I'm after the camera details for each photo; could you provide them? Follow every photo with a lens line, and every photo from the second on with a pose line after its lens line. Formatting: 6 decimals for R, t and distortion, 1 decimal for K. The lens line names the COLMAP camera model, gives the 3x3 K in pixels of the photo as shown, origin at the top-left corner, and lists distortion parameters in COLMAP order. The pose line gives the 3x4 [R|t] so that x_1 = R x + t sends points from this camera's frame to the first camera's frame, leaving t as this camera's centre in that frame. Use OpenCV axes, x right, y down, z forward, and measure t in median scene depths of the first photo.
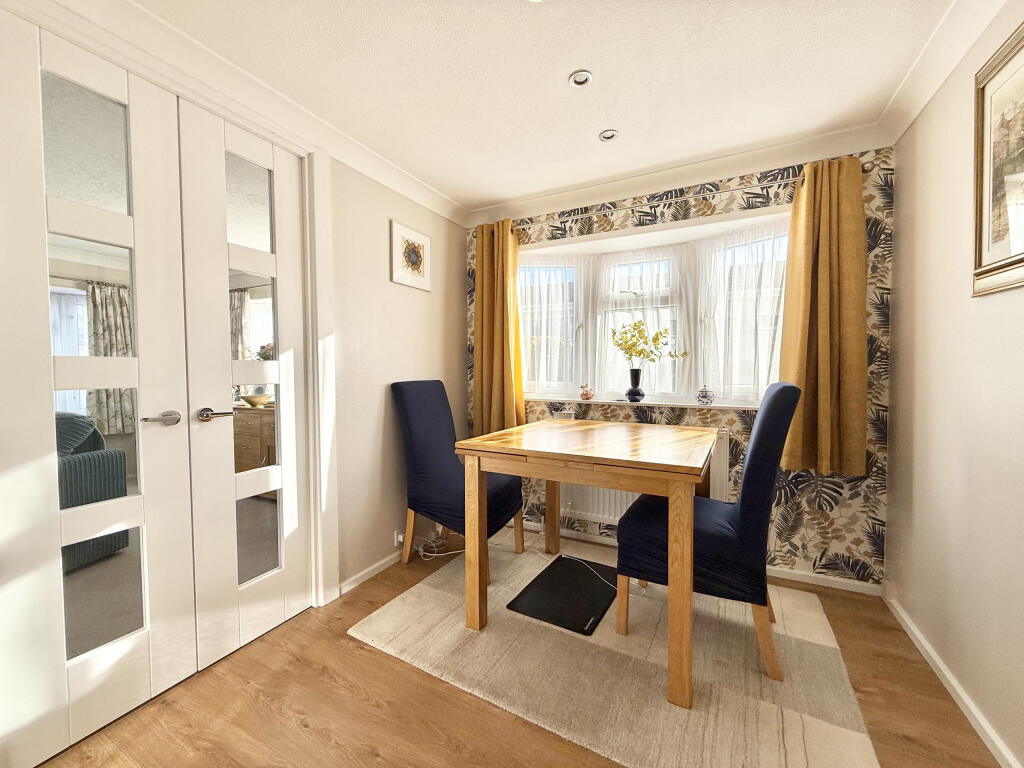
lens RADIAL K [[406.2, 0, 508.7], [0, 406.2, 381.6], [0, 0, 1]] dist [0.001129, -0.000638]
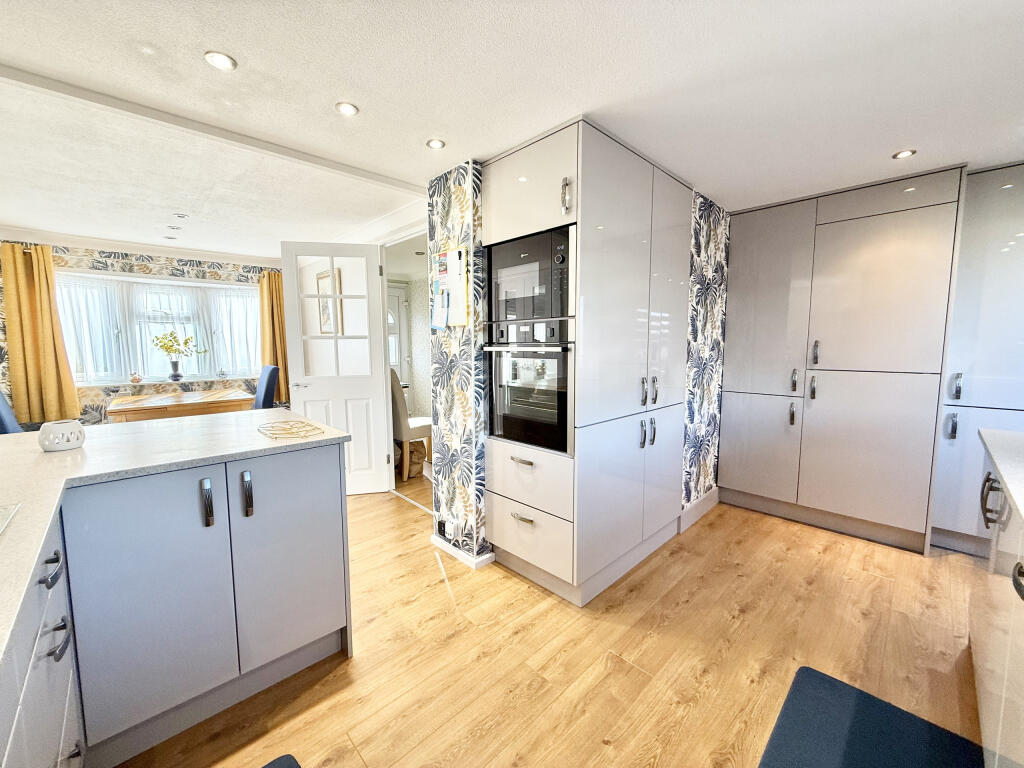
lens RADIAL K [[406.2, 0, 508.6], [0, 406.2, 381.2], [0, 0, 1]] dist [0.001129, -0.000638]
pose [[0.328541, -0.092311, 0.939968, -0.792731], [0.031971, 0.995729, 0.086613, -0.048555], [-0.943949, 0.001595, 0.330089, -0.814160]]
